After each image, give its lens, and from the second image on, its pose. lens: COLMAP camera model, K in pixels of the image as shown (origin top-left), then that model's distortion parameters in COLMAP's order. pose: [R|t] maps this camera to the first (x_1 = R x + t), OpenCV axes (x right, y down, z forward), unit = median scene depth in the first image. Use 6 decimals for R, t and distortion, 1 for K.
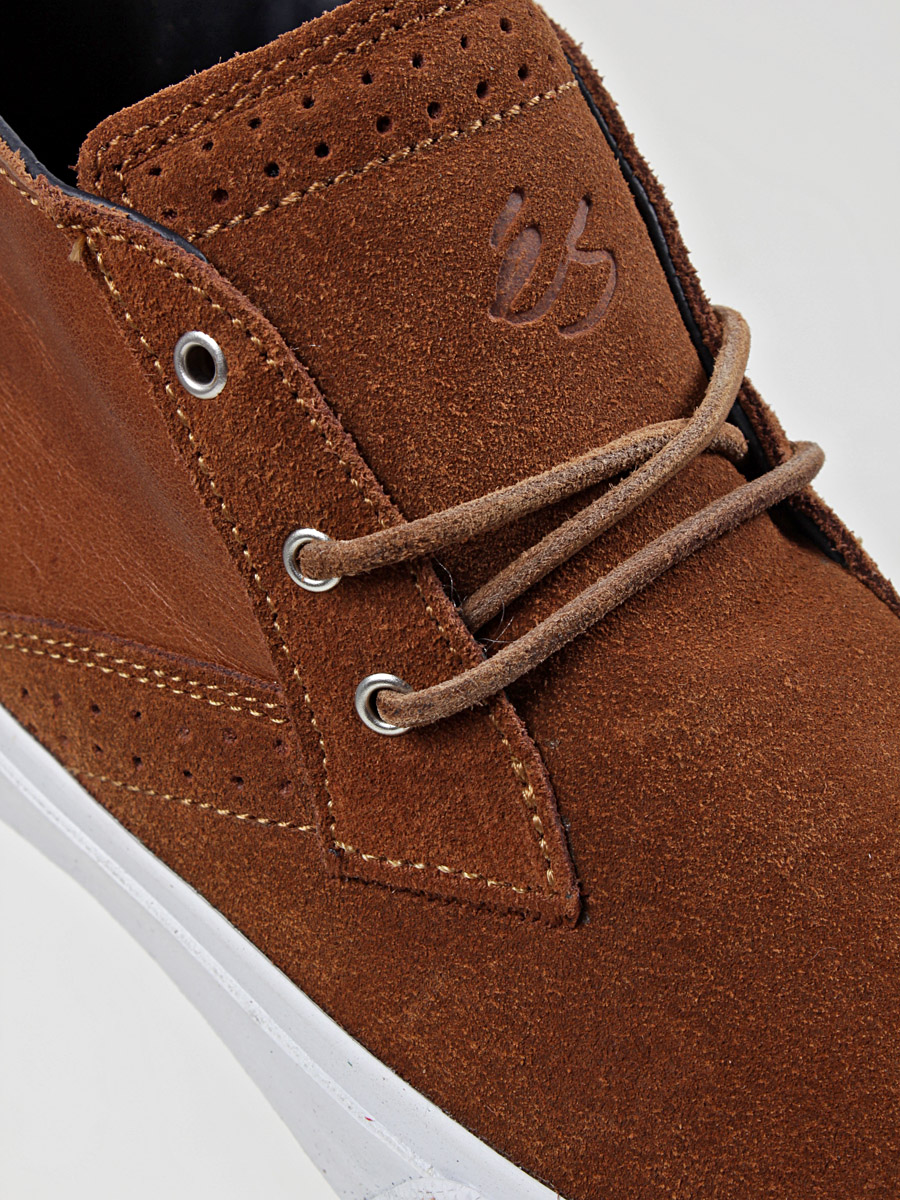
lens RADIAL K [[3142.4, 0, 450.0], [0, 3142.4, 600.0], [0, 0, 1]] dist [-0.077639, 0.124555]
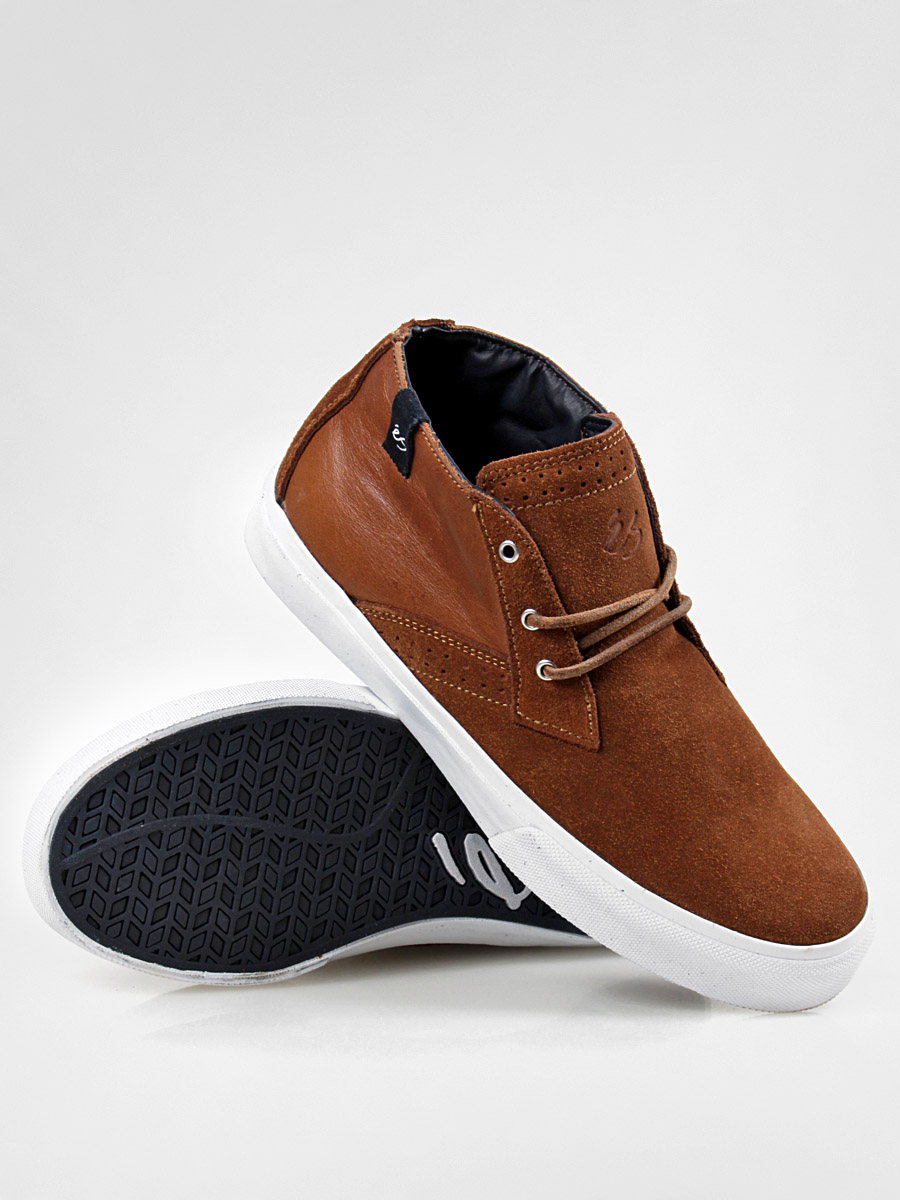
lens RADIAL K [[3142.4, 0, 450.0], [0, 3142.4, 600.0], [0, 0, 1]] dist [-0.077639, 0.124555]
pose [[0.968378, 0.151139, 0.198498, -0.721035], [-0.166603, 0.983973, 0.063569, -0.210183], [-0.185709, -0.094629, 0.978038, -1.927235]]
